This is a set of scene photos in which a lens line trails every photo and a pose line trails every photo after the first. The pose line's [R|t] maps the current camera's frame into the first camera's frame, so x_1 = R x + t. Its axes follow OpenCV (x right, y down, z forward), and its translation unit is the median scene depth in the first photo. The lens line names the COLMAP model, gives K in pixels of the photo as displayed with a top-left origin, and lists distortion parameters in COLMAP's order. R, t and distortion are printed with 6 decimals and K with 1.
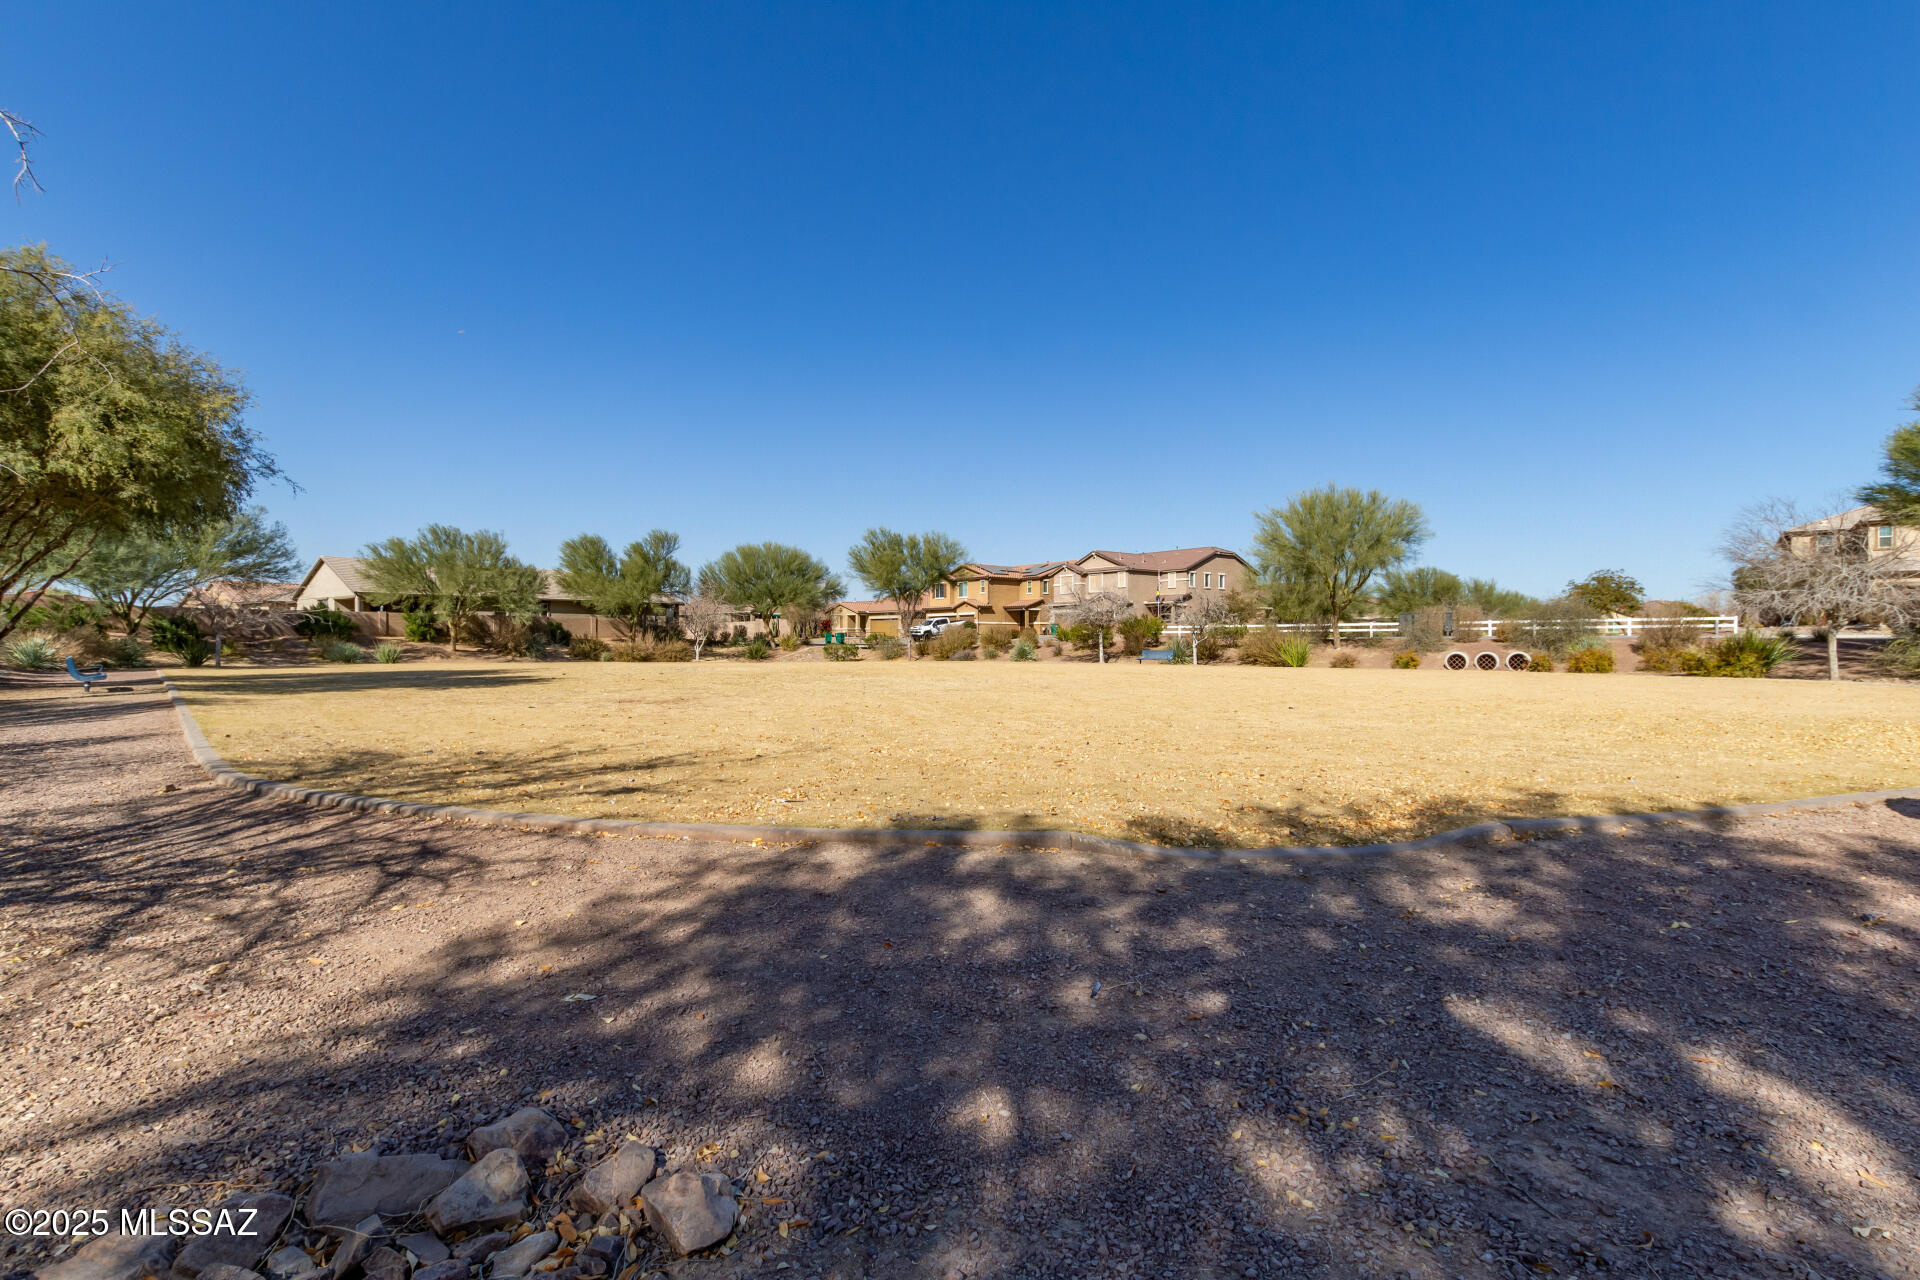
lens RADIAL K [[916.7, 0, 955.3], [0, 916.7, 646.4], [0, 0, 1]] dist [0.004490, 0.000039]
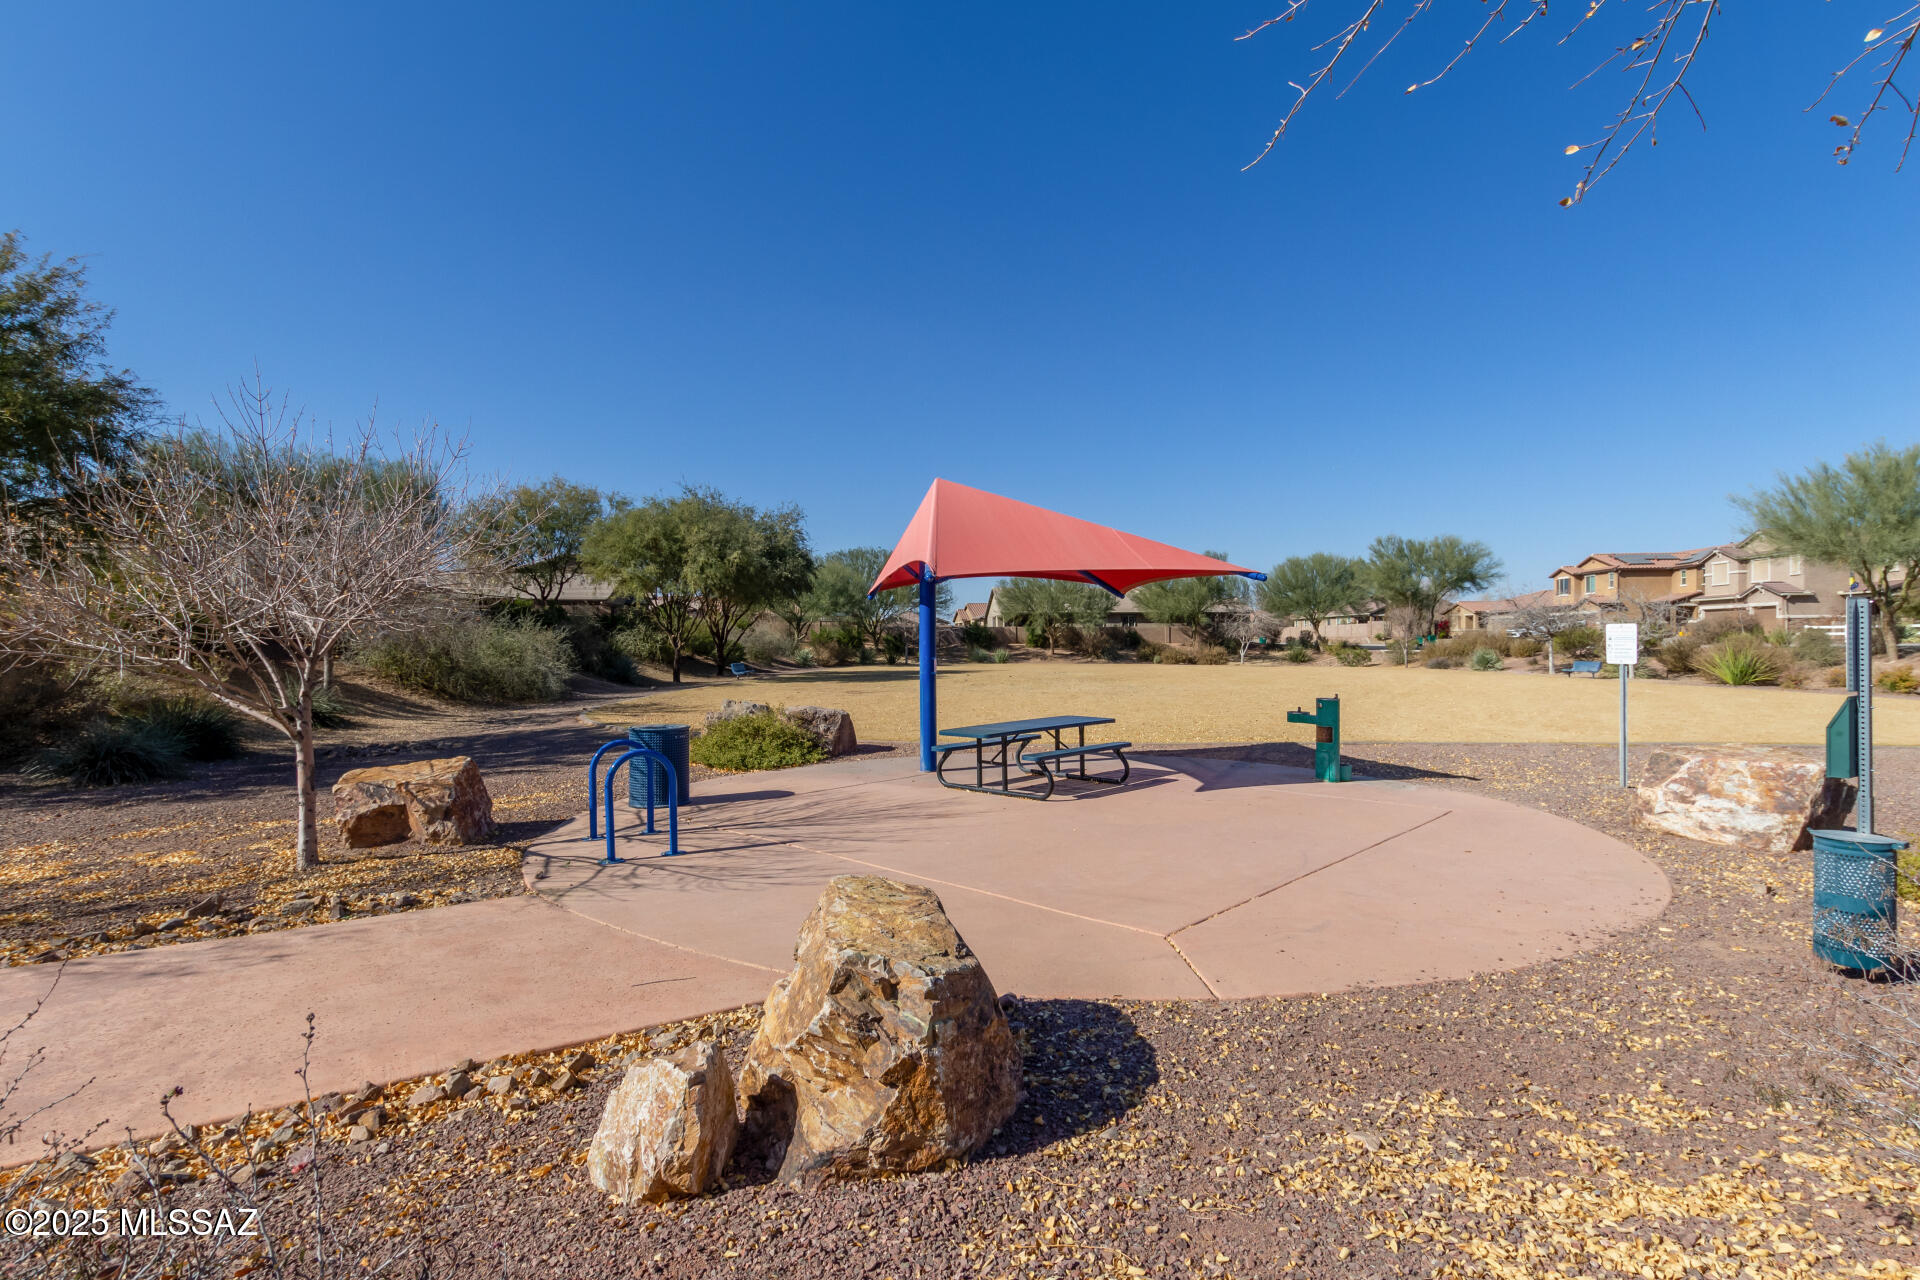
lens RADIAL K [[916.7, 0, 965.0], [0, 916.7, 643.8], [0, 0, 1]] dist [0.004490, 0.000039]
pose [[0.714561, -0.001335, -0.699572, 0.274554], [0.001568, 0.999999, -0.000307, -0.008875], [0.699572, -0.000878, 0.714562, -0.047009]]
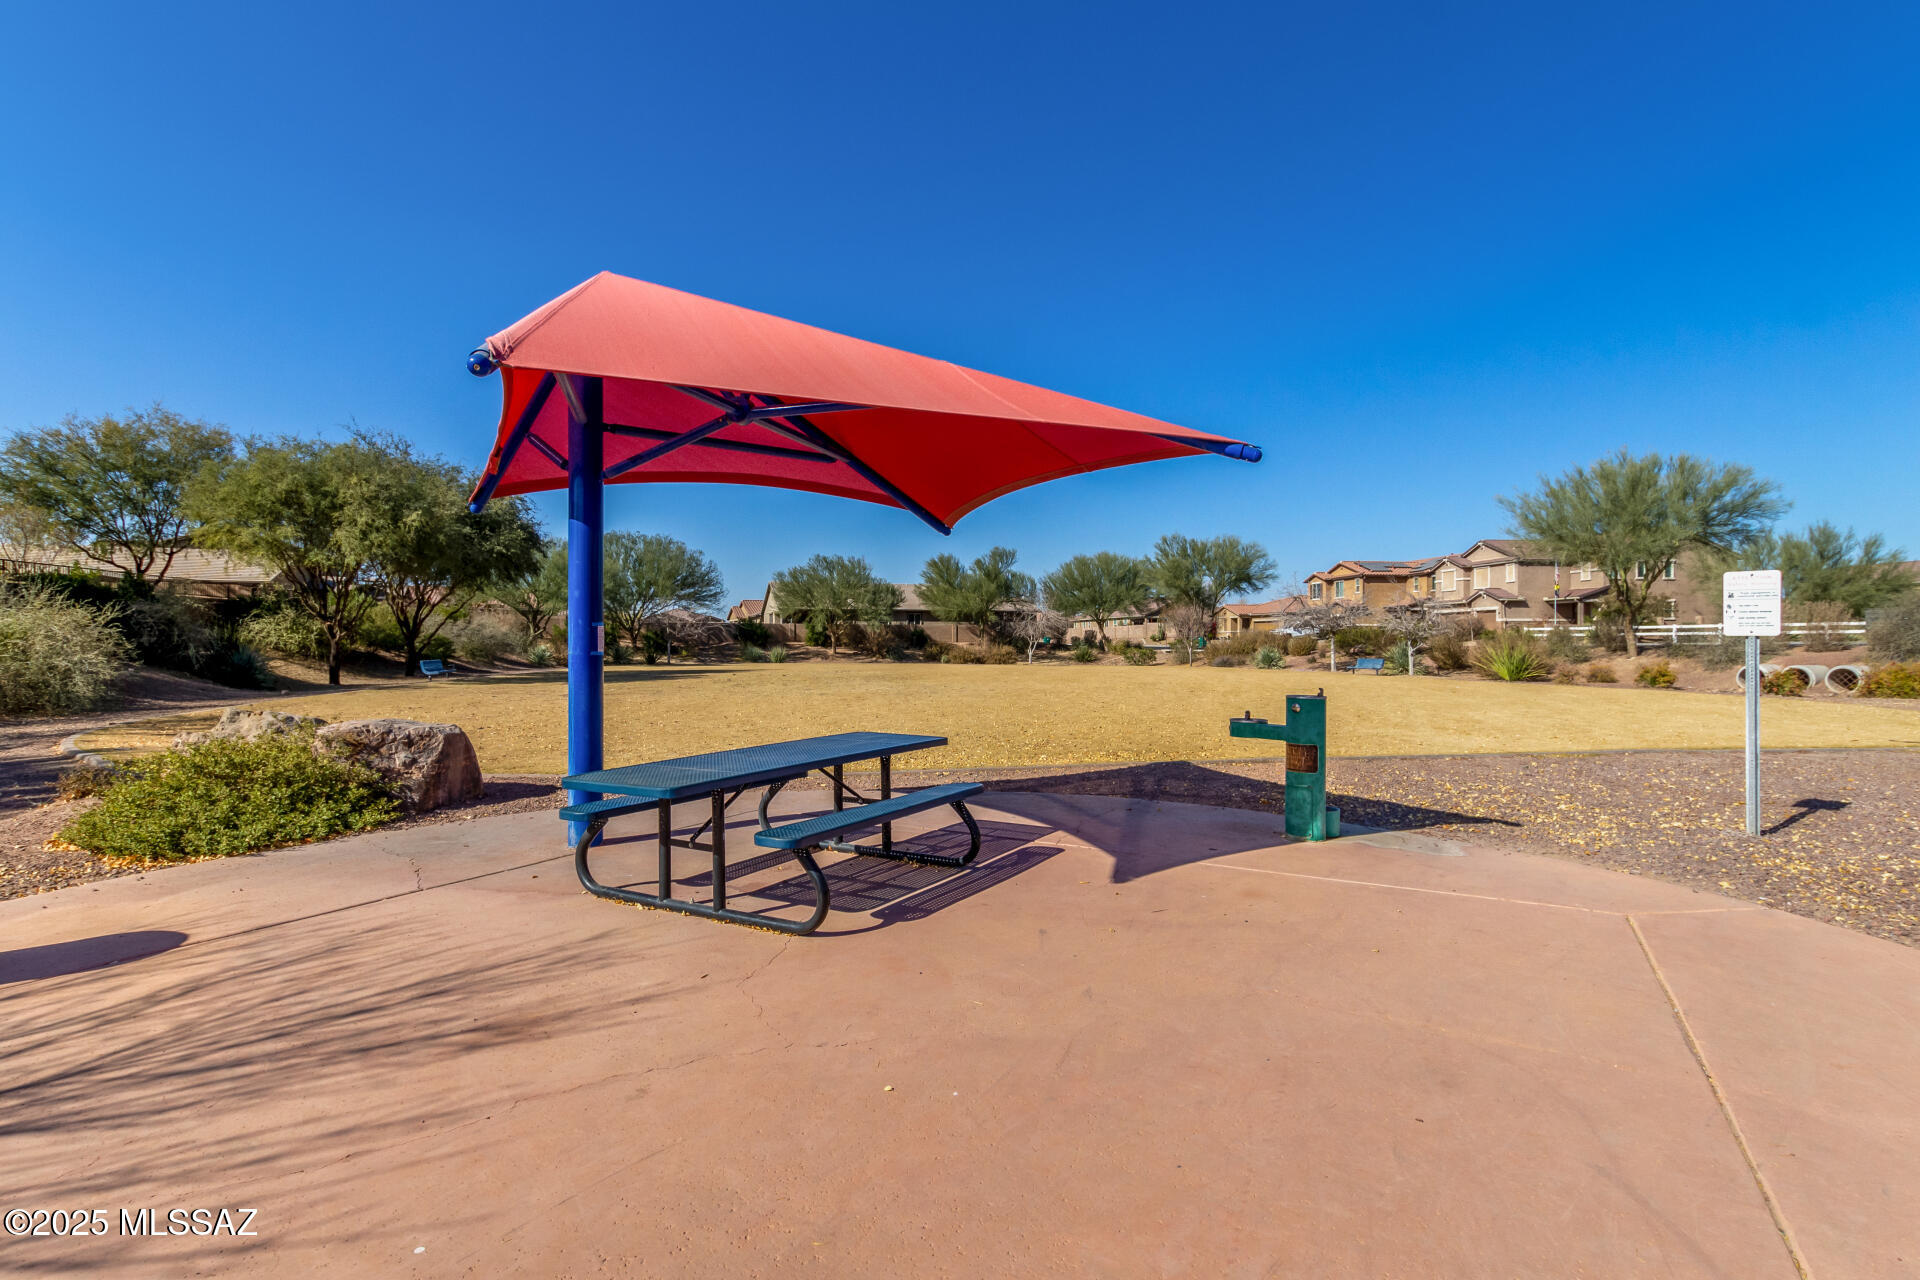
lens RADIAL K [[916.7, 0, 967.7], [0, 916.7, 638.1], [0, 0, 1]] dist [0.004490, 0.000039]
pose [[0.859897, -0.002520, -0.510461, 0.225093], [-0.002535, 0.999954, -0.009209, -0.004094], [0.510461, 0.009213, 0.859852, 0.014951]]
